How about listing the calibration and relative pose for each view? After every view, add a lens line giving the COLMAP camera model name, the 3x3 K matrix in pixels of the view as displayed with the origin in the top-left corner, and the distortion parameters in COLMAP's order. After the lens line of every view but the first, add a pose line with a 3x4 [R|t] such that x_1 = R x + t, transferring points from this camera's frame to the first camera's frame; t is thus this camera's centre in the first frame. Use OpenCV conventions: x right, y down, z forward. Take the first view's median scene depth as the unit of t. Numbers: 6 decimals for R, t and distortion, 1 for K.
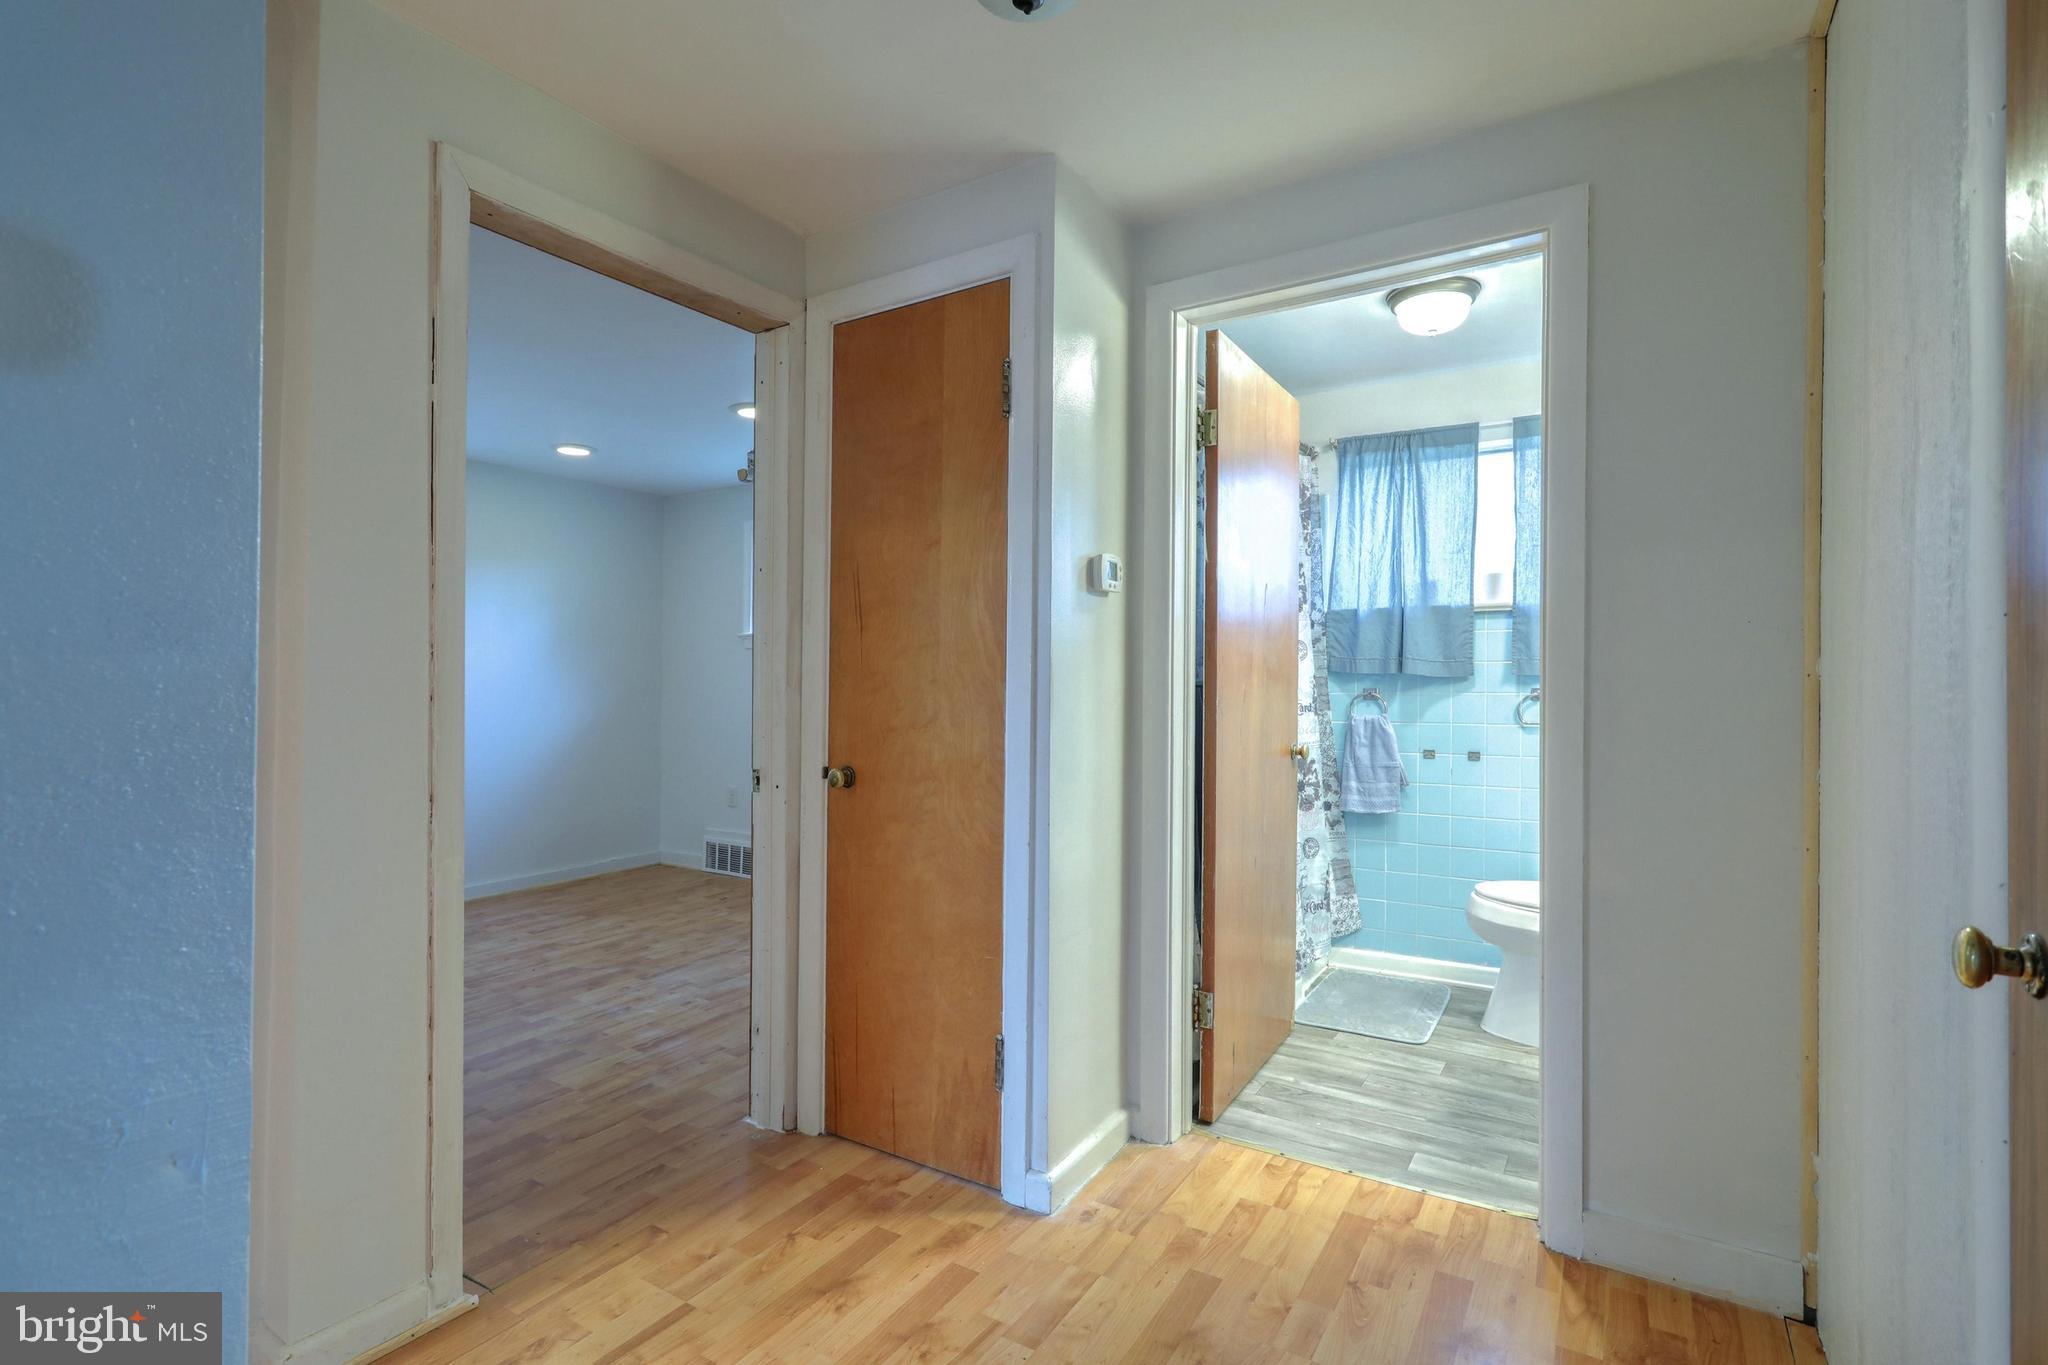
lens RADIAL K [[924.6, 0, 1024.0], [0, 924.6, 682.5], [0, 0, 1]] dist [-0.000434, -0.000115]
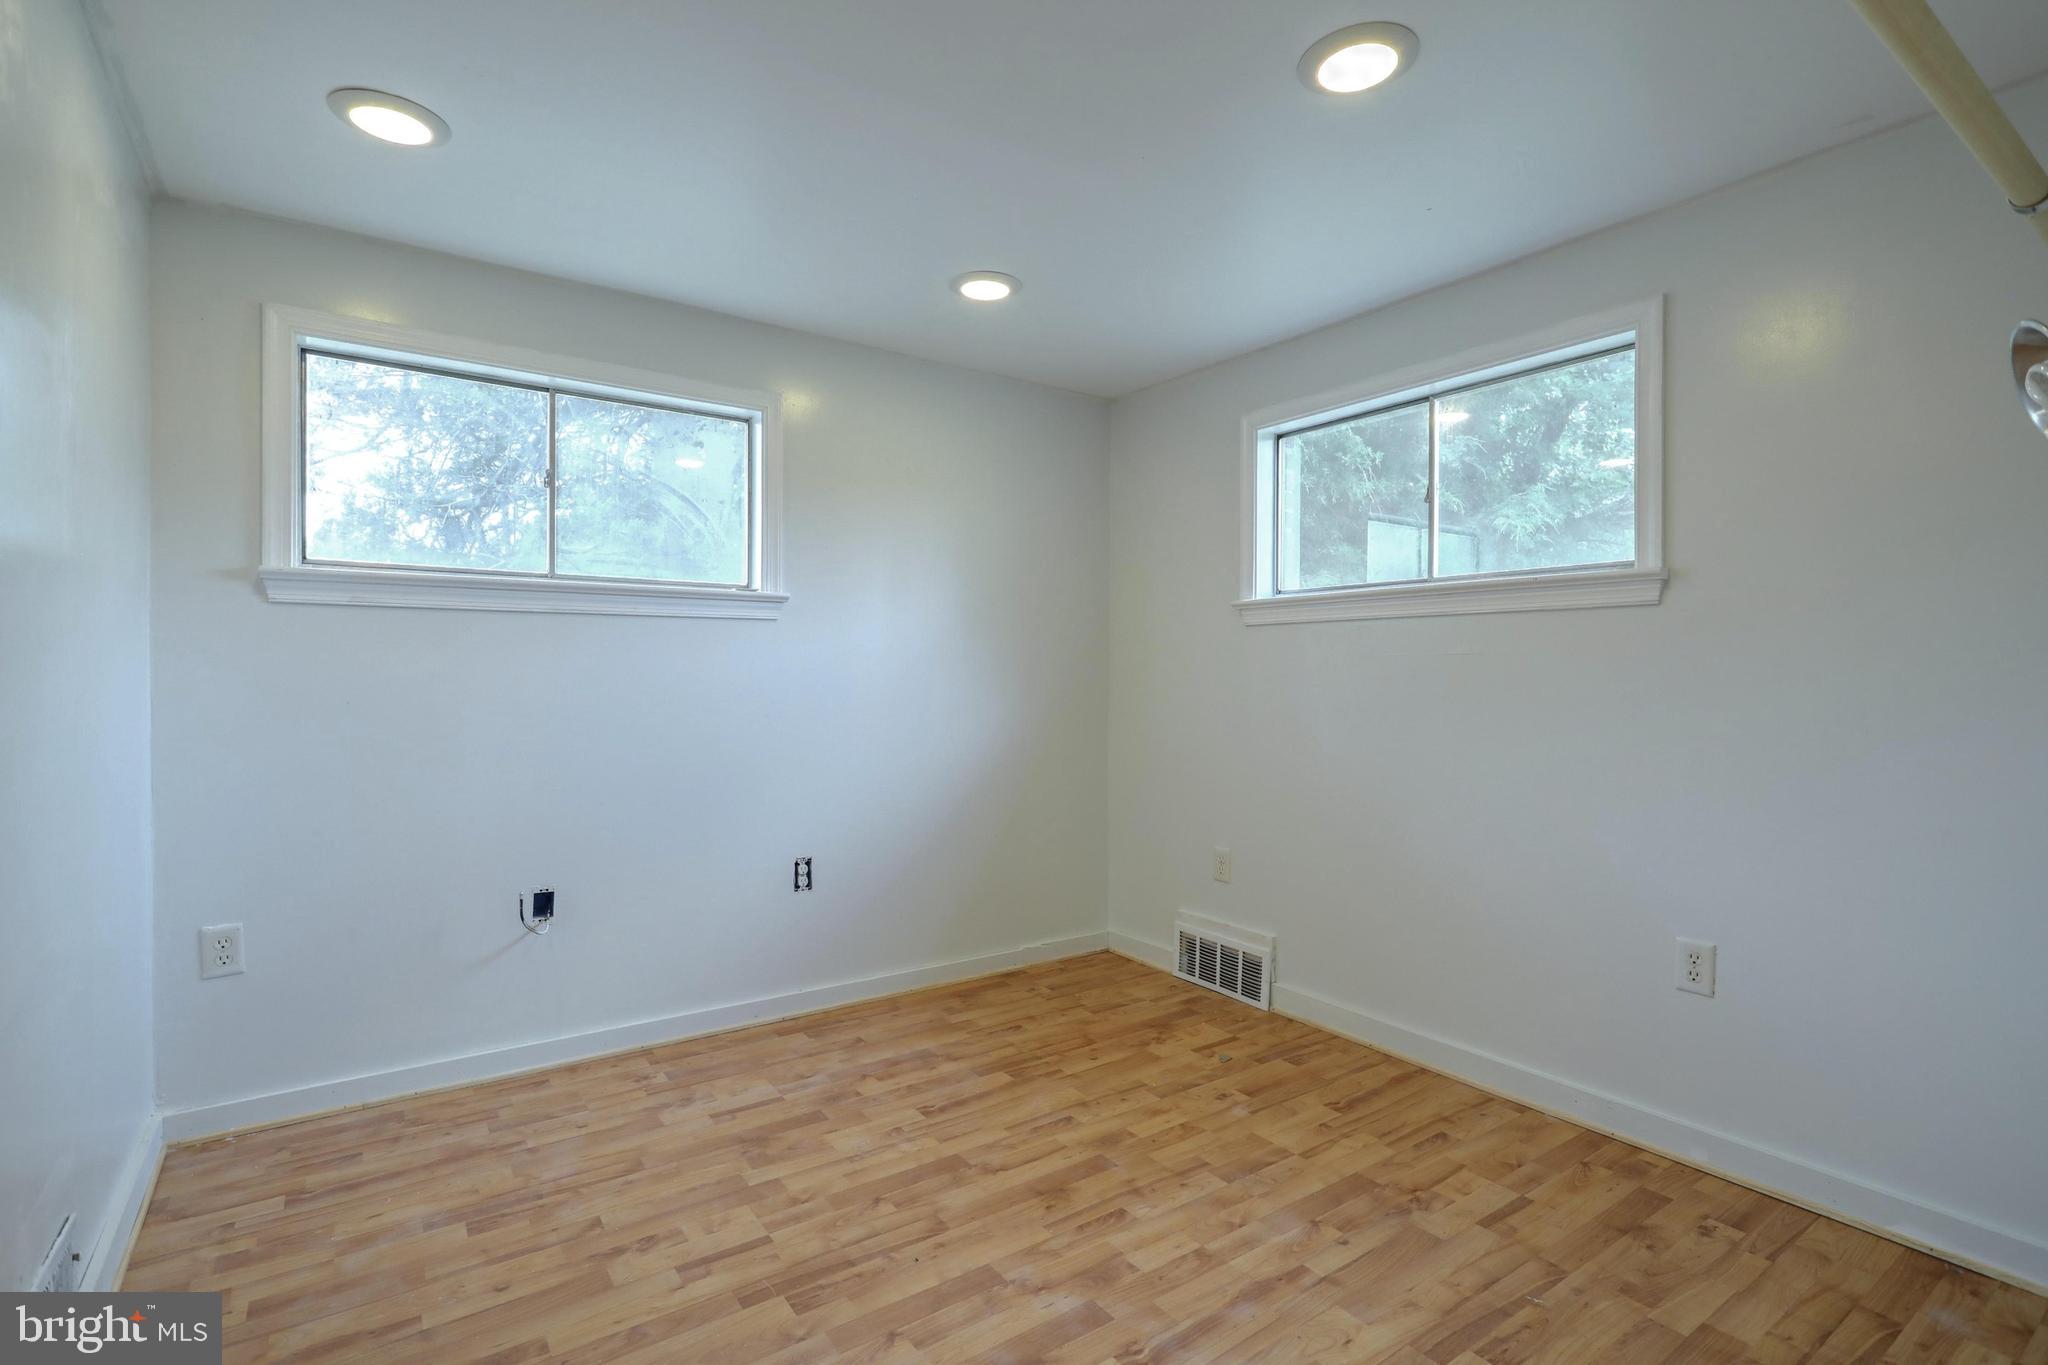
lens RADIAL K [[967.4, 0, 1024.0], [0, 967.4, 682.5], [0, 0, 1]] dist [0.002375, 0.000198]
pose [[0.912930, -0.002803, -0.408107, -0.188104], [0.006097, 0.999958, 0.006773, -0.002844], [0.408071, -0.008671, 0.912909, 0.391782]]
